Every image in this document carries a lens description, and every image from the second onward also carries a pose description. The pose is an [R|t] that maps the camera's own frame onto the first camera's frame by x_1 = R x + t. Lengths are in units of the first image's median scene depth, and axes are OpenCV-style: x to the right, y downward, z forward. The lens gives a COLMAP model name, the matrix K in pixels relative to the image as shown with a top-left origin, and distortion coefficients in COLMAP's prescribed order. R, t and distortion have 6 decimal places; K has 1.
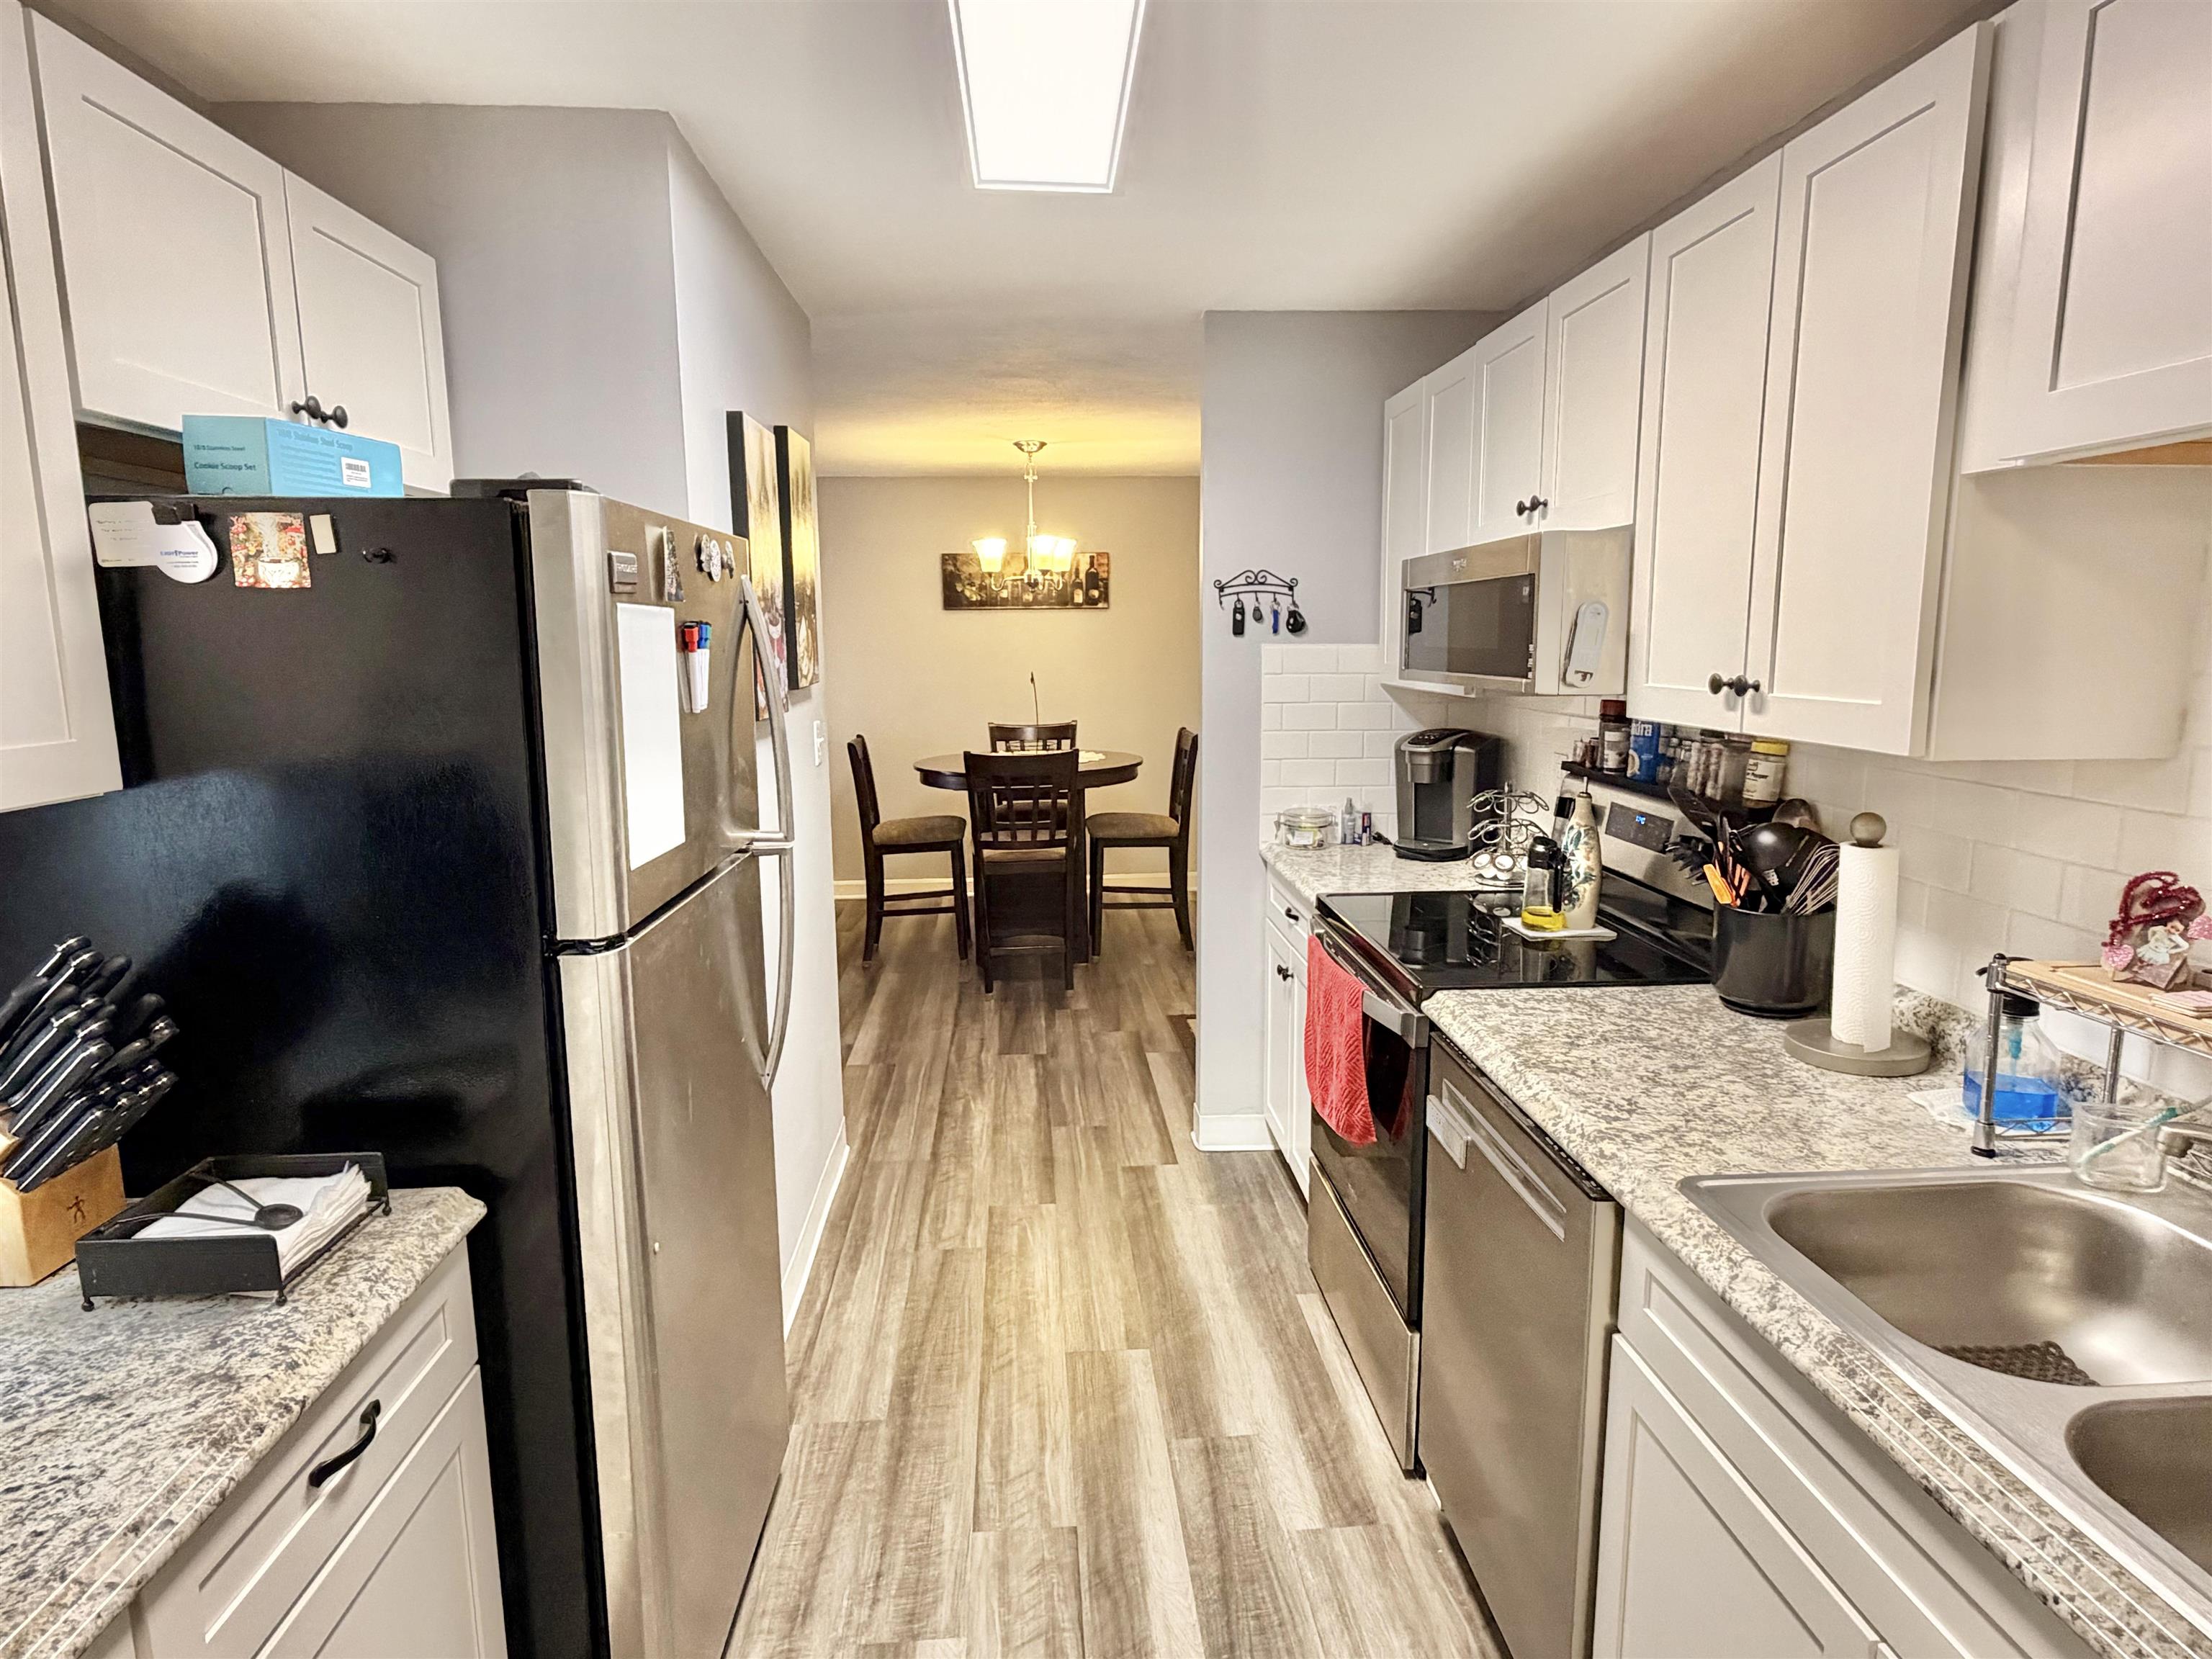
lens RADIAL K [[1307.0, 0, 1101.8], [0, 1307.0, 837.1], [0, 0, 1]] dist [-0.000265, -0.000051]
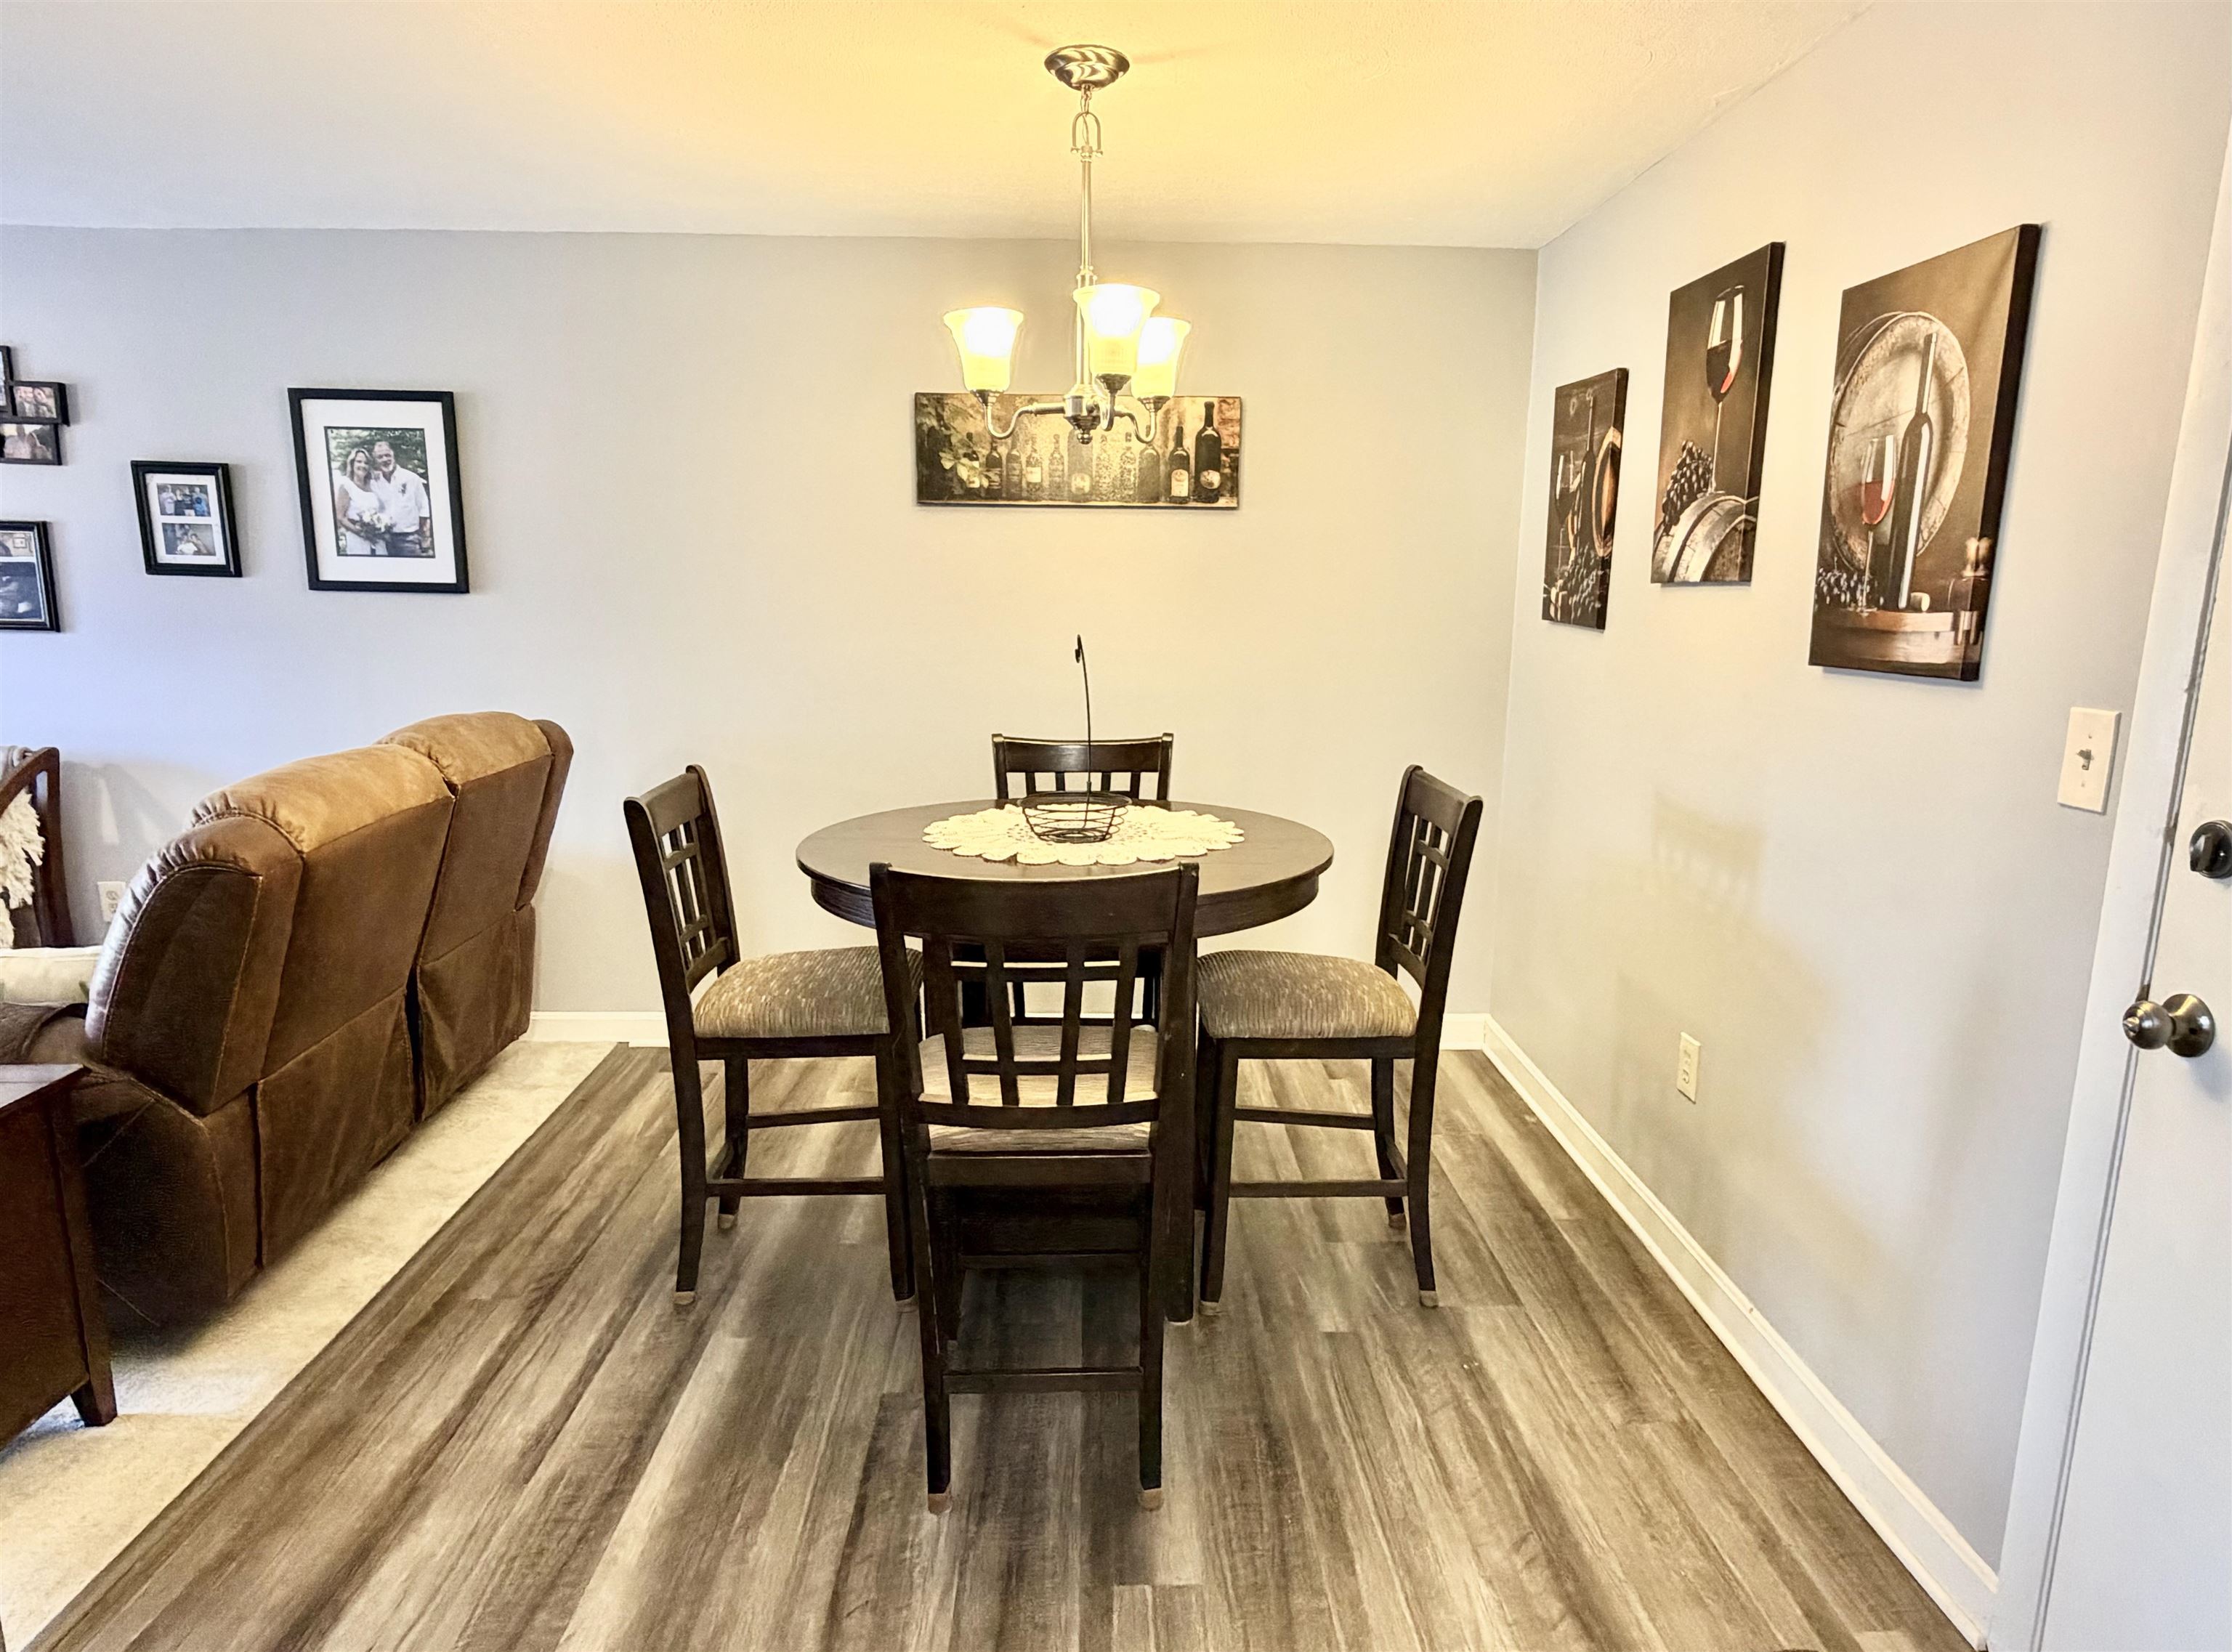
lens RADIAL K [[1318.8, 0, 1125.5], [0, 1318.8, 836.8], [0, 0, 1]] dist [-0.000265, -0.000051]
pose [[0.999161, 0.028881, -0.029051, -0.020281], [-0.027809, 0.998941, 0.036663, -0.065307], [0.030080, -0.035825, 0.998905, 0.483866]]
